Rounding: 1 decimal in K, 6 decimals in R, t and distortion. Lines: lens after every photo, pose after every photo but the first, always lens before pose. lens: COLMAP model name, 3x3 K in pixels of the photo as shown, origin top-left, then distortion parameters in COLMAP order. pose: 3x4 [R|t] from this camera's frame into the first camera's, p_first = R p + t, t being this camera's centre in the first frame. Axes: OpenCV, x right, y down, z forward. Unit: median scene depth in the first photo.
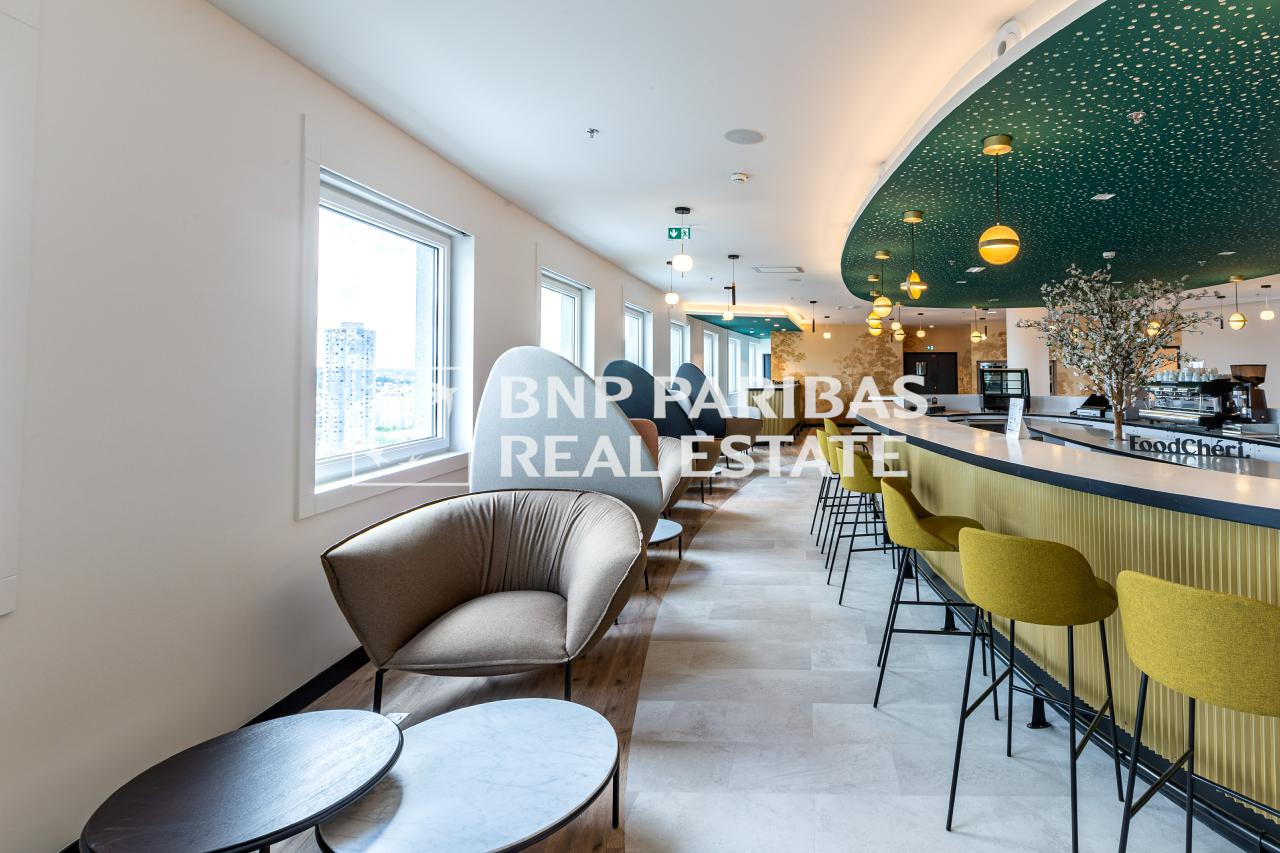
lens RADIAL K [[625.5, 0, 641.5], [0, 625.5, 381.7], [0, 0, 1]] dist [-0.000350, -0.000220]
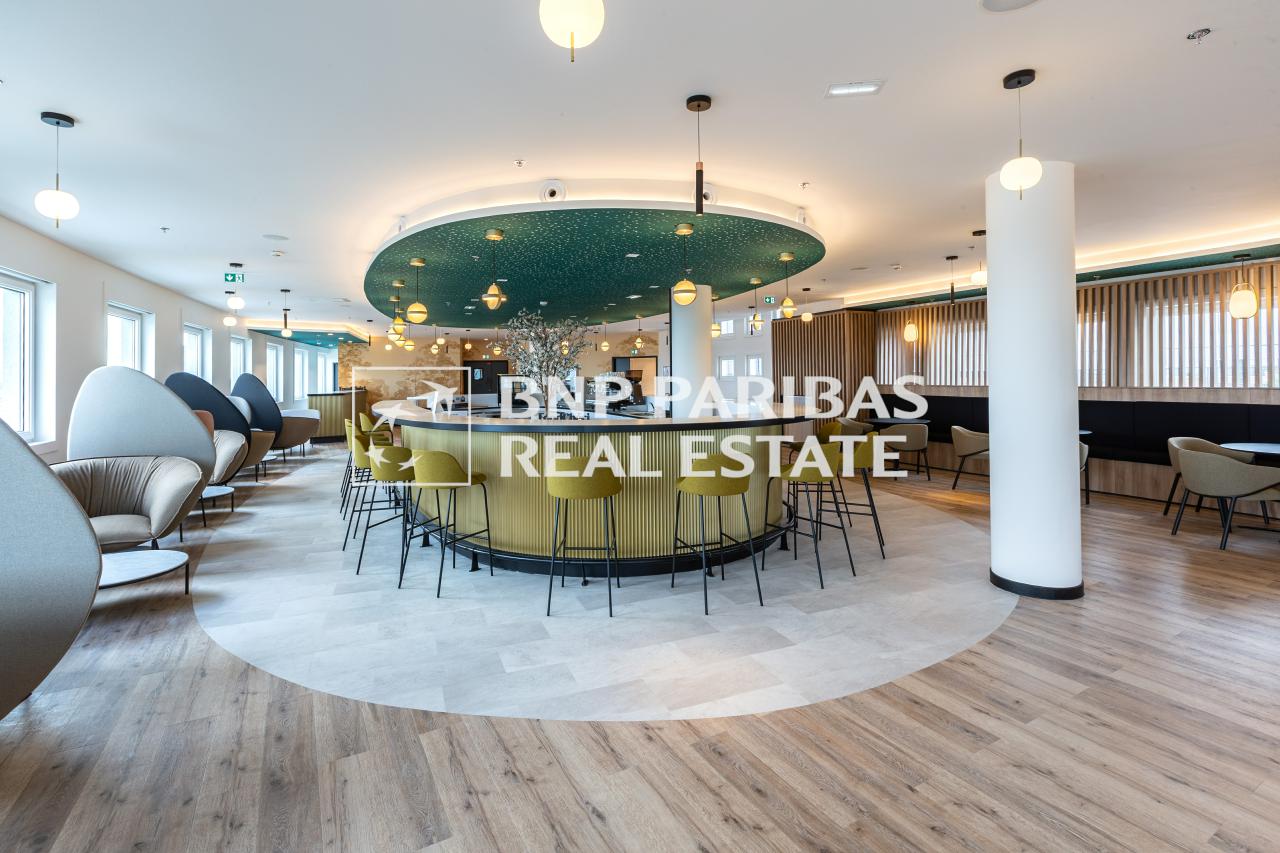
lens RADIAL K [[691.0, 0, 639.6], [0, 691.0, 355.6], [0, 0, 1]] dist [0.001333, 0.000044]
pose [[0.843765, 0.002238, 0.536708, -0.001802], [0.023552, 0.998874, -0.041191, 0.010227], [-0.536196, 0.047396, 0.842762, -0.596817]]
